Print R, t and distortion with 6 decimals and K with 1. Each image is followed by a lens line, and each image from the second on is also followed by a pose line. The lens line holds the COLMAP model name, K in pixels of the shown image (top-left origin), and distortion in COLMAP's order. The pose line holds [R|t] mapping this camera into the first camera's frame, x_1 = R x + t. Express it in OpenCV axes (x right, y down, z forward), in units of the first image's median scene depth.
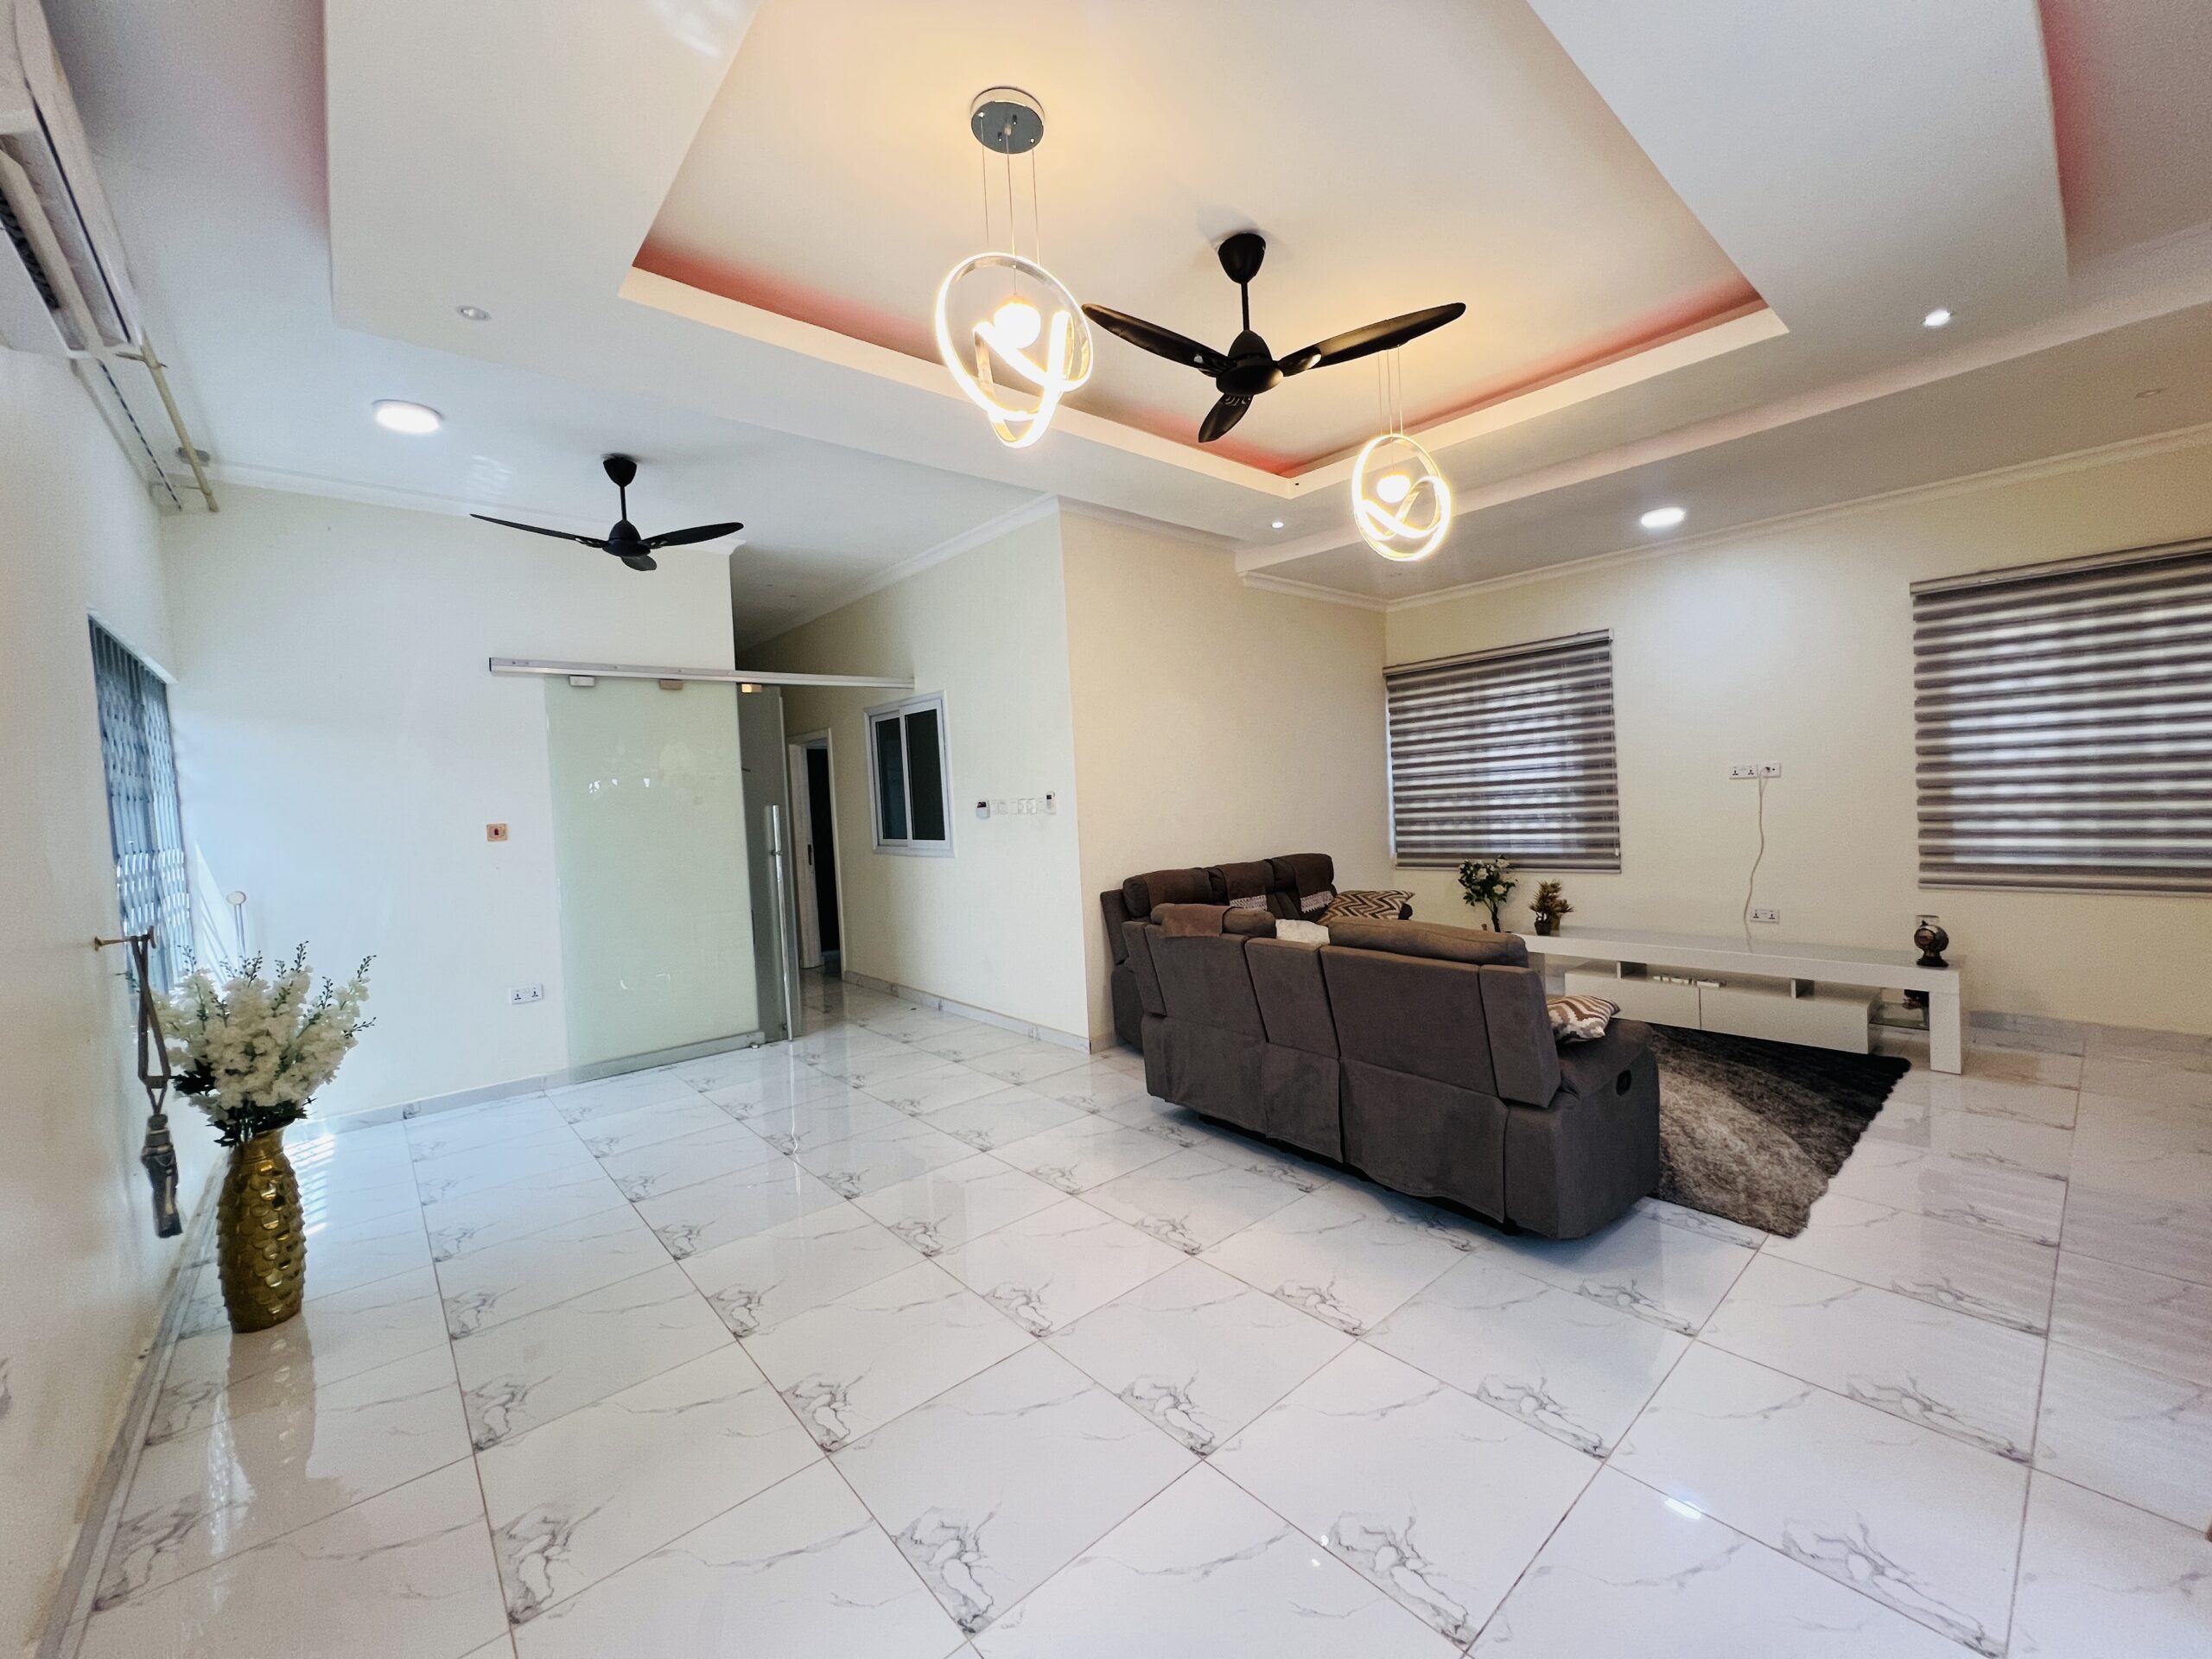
lens RADIAL K [[884.8, 0, 1106.0], [0, 884.8, 829.5], [0, 0, 1]] dist [0.023580, 0.000091]
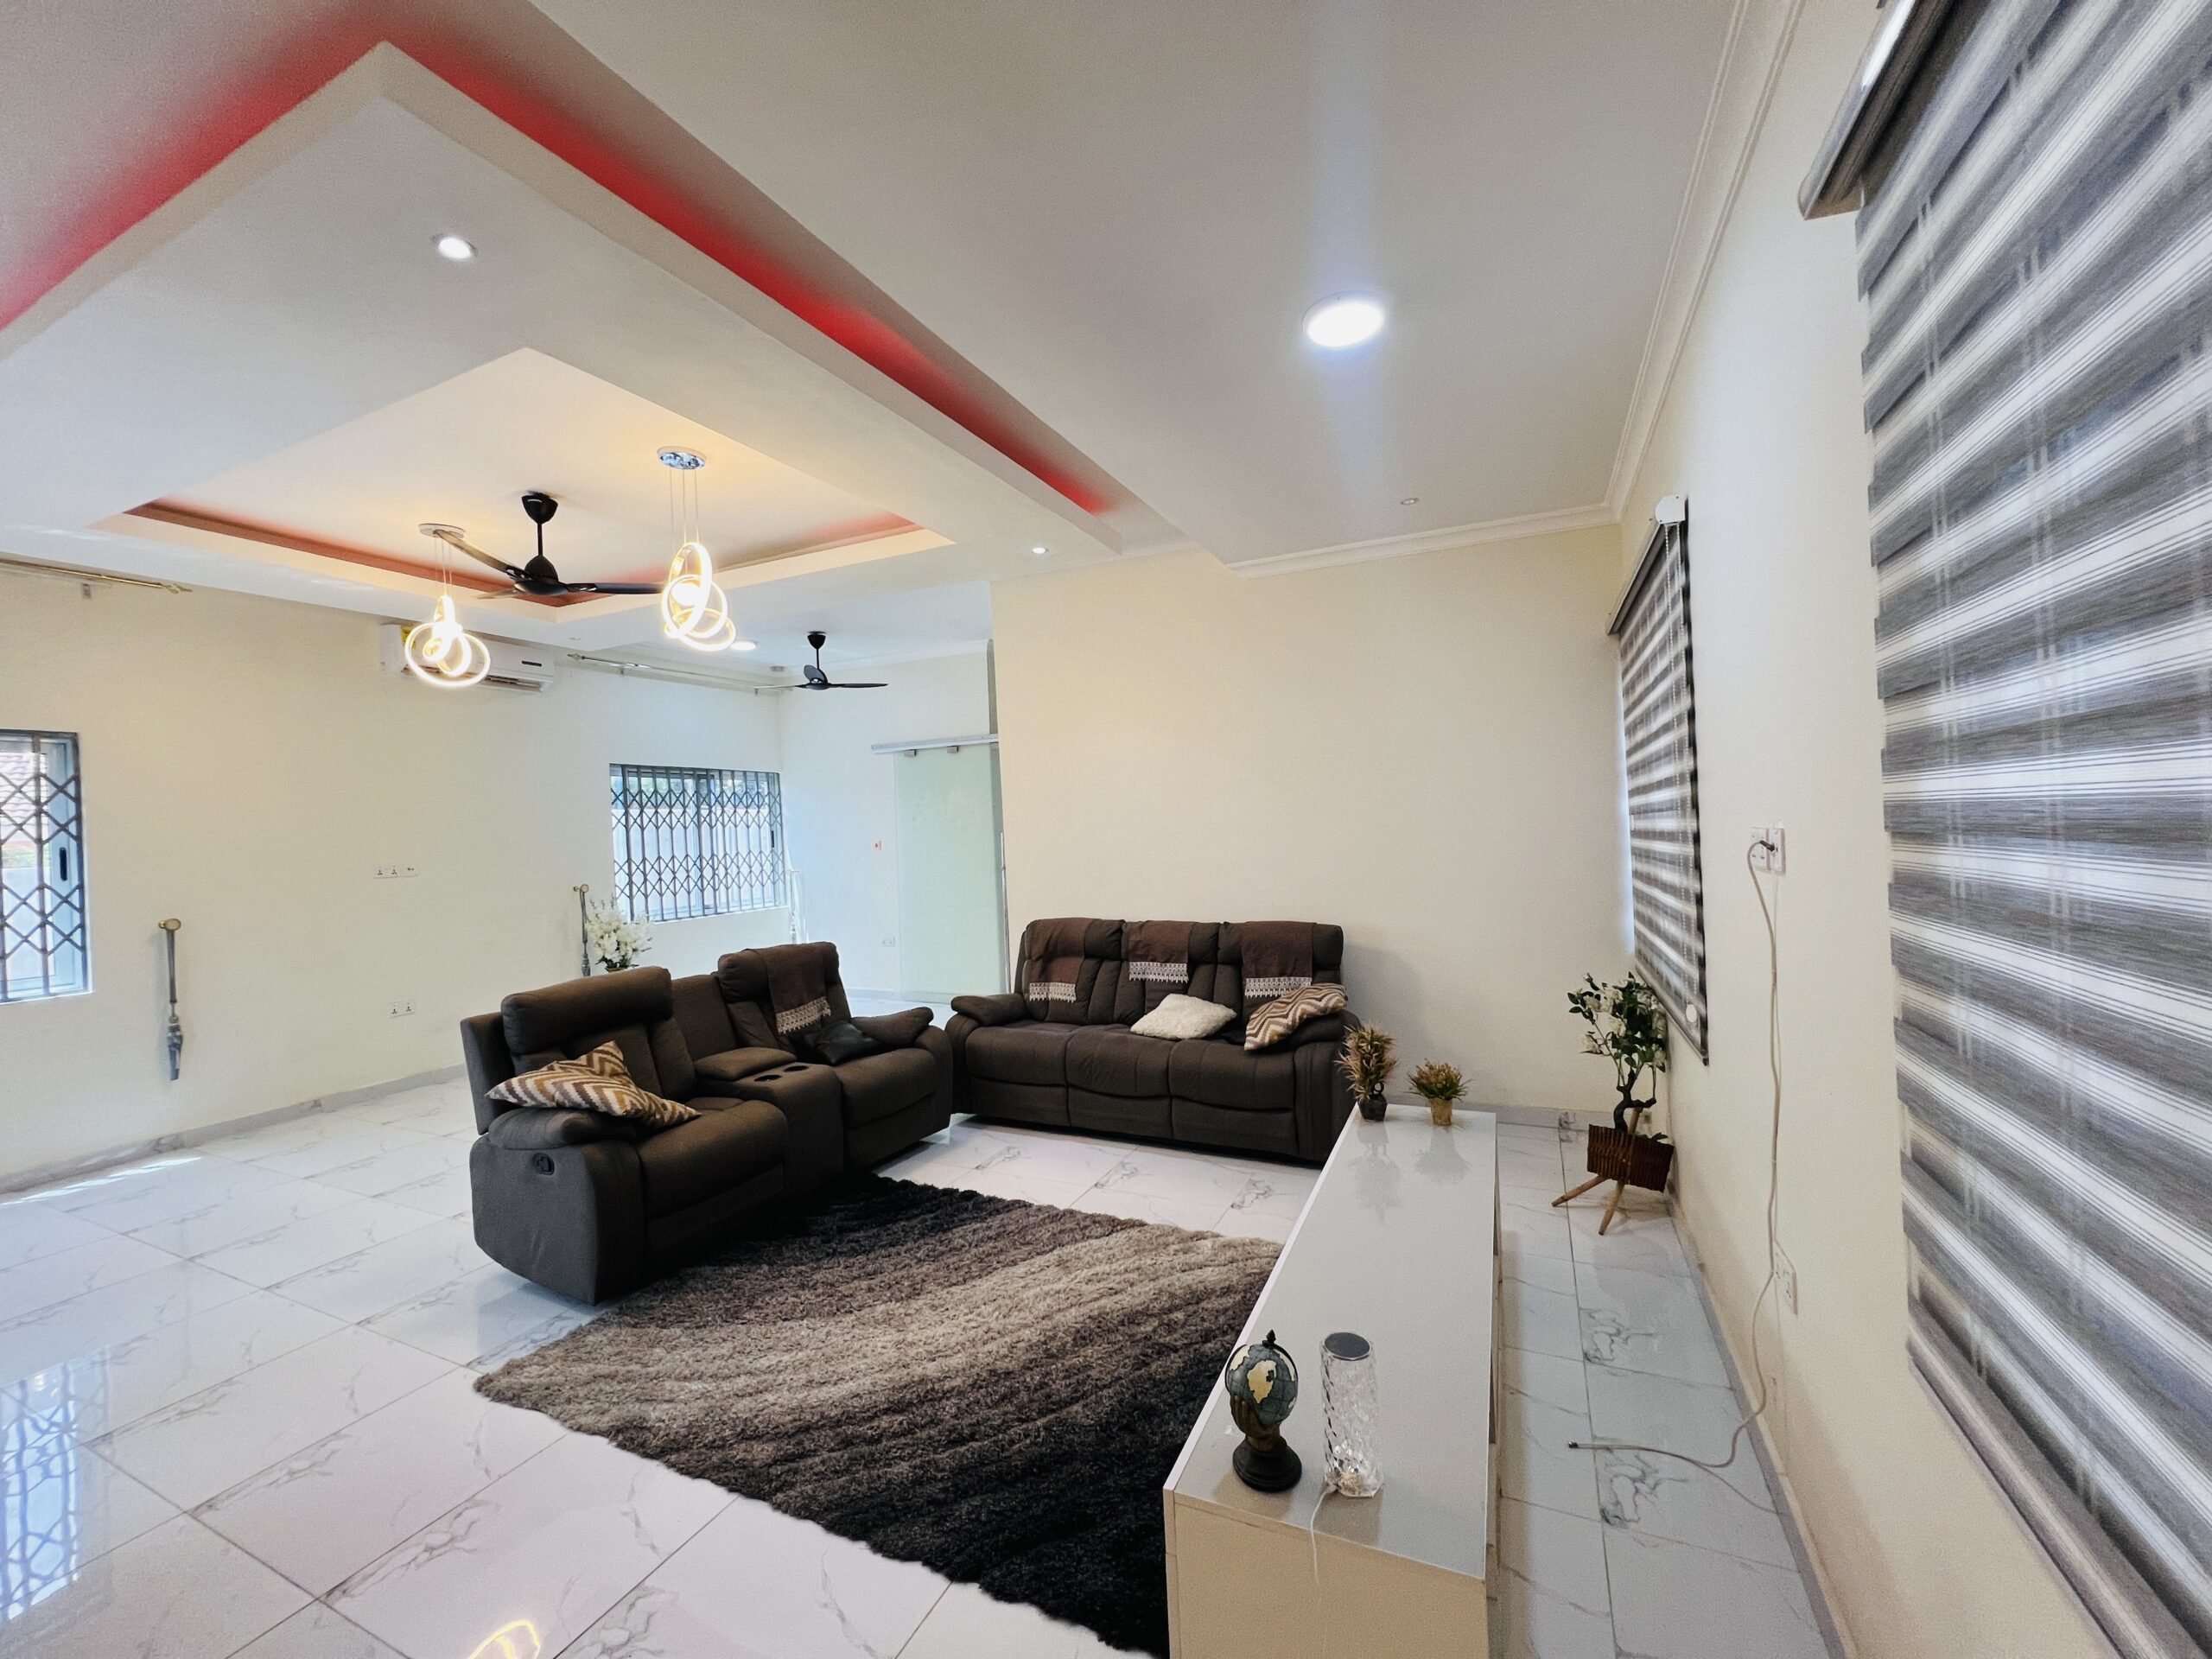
lens RADIAL K [[885.9, 0, 1106.2], [0, 885.9, 821.1], [0, 0, 1]] dist [-0.001809, 0.000346]
pose [[0.395188, 0.031229, -0.918069, 0.952041], [-0.013389, 0.999512, 0.028235, -0.086781], [0.918503, 0.001134, 0.395413, 0.640762]]
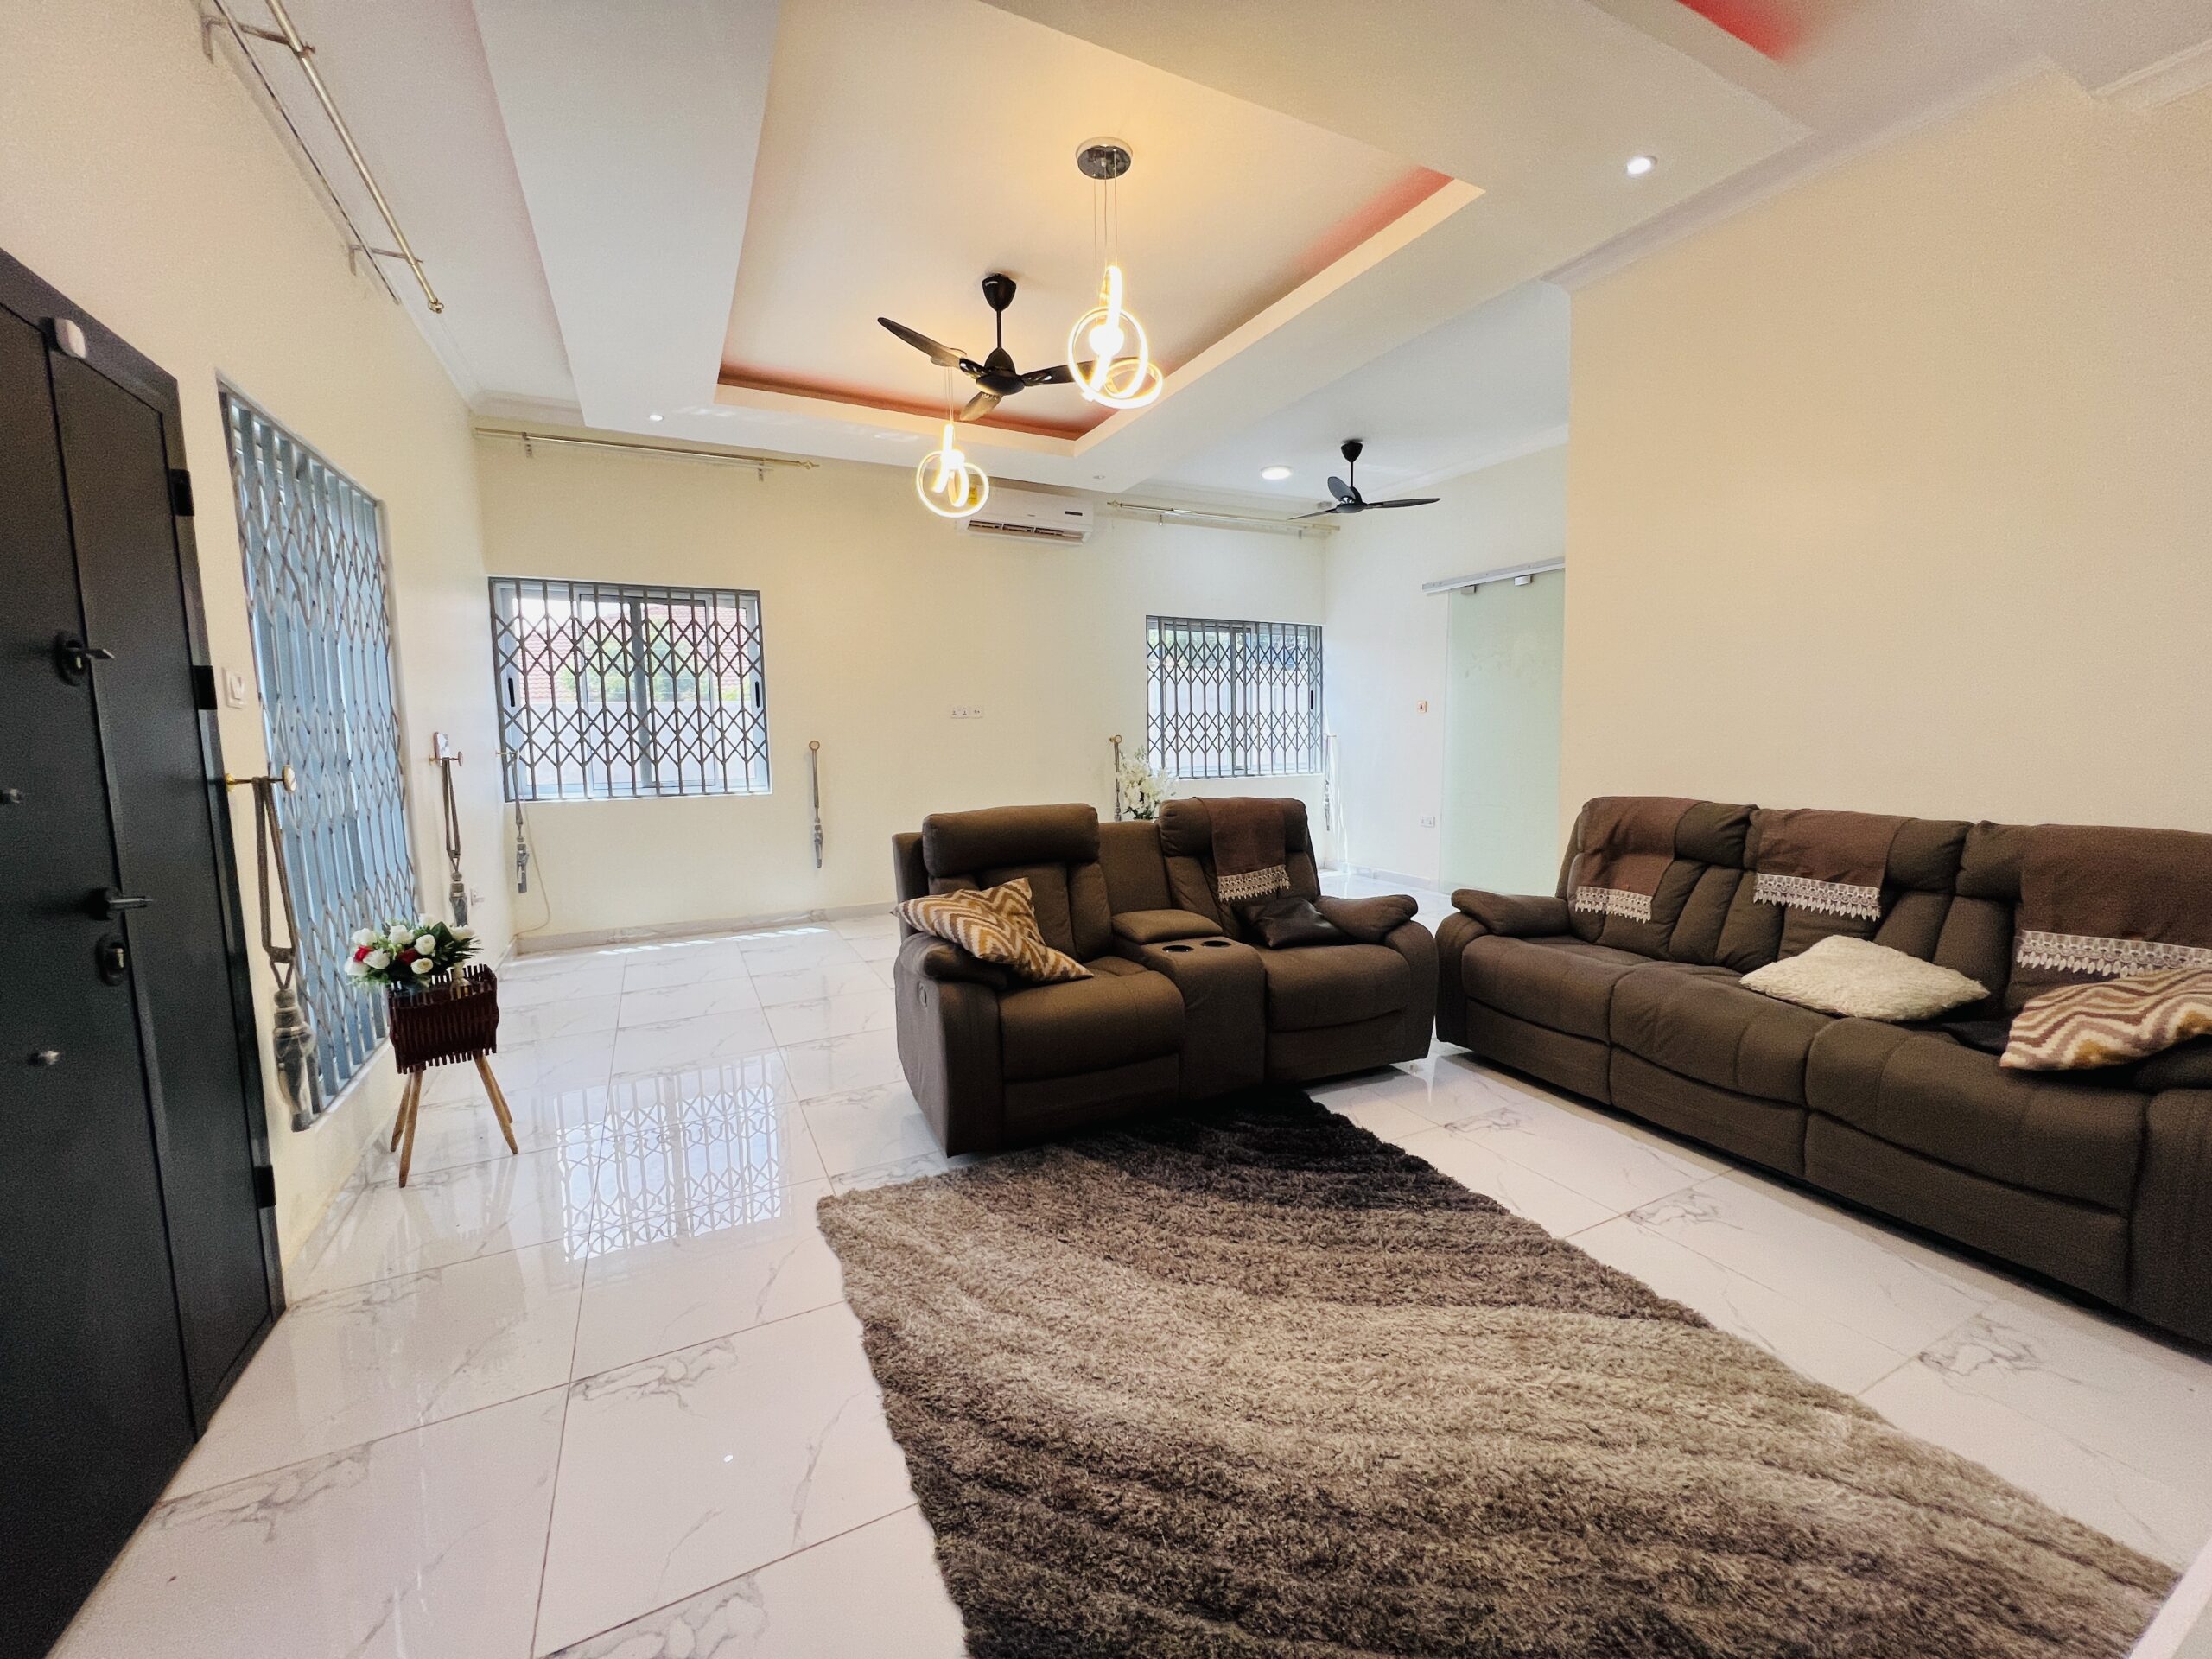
lens RADIAL K [[885.9, 0, 1106.2], [0, 885.9, 821.1], [0, 0, 1]] dist [-0.001809, 0.000346]
pose [[-0.249947, 0.152421, -0.956187, 0.758905], [-0.009942, 0.987076, 0.159943, -0.033602], [0.968208, 0.049483, -0.245202, 0.761330]]
